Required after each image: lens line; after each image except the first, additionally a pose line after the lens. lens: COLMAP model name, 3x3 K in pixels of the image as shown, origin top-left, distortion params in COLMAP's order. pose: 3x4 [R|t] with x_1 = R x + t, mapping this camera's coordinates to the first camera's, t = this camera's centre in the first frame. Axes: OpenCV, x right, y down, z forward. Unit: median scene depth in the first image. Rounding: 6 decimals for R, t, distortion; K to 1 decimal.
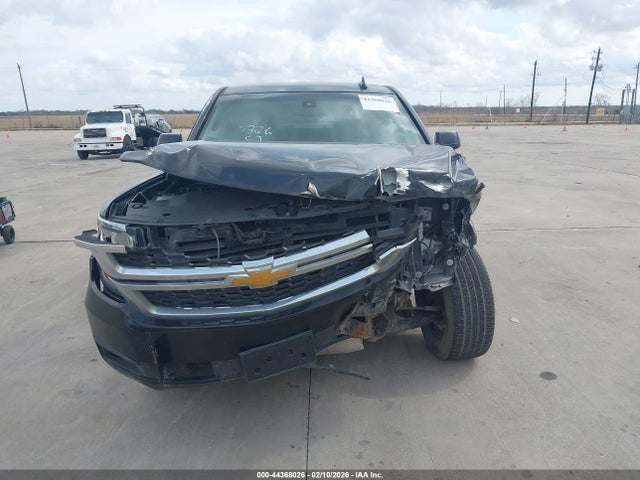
lens RADIAL K [[505.7, 0, 320.0], [0, 505.7, 240.0], [0, 0, 1]] dist [0.066987, -0.101513]
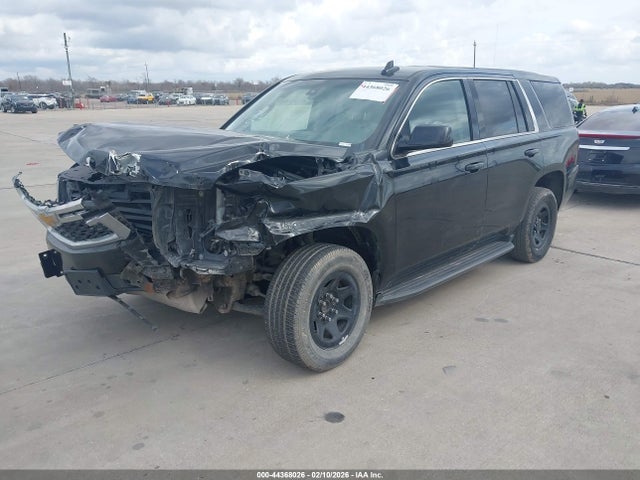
lens RADIAL K [[505.7, 0, 320.0], [0, 505.7, 240.0], [0, 0, 1]] dist [0.066987, -0.101513]
pose [[0.669258, 0.217374, -0.710523, 1.302912], [-0.183203, 0.975003, 0.125724, -0.172414], [0.720091, 0.046028, 0.692352, 0.497143]]
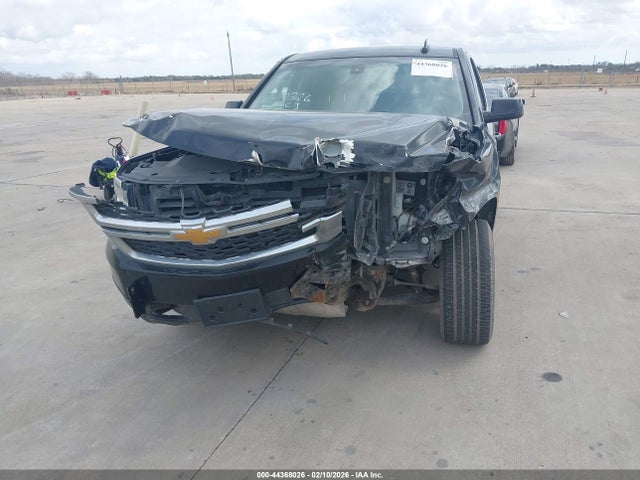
lens RADIAL K [[505.7, 0, 320.0], [0, 505.7, 240.0], [0, 0, 1]] dist [0.066987, -0.101513]
pose [[0.937264, 0.096809, -0.334910, 0.458956], [-0.073047, 0.993880, 0.082866, -0.025058], [0.340883, -0.053203, 0.938599, 0.038157]]
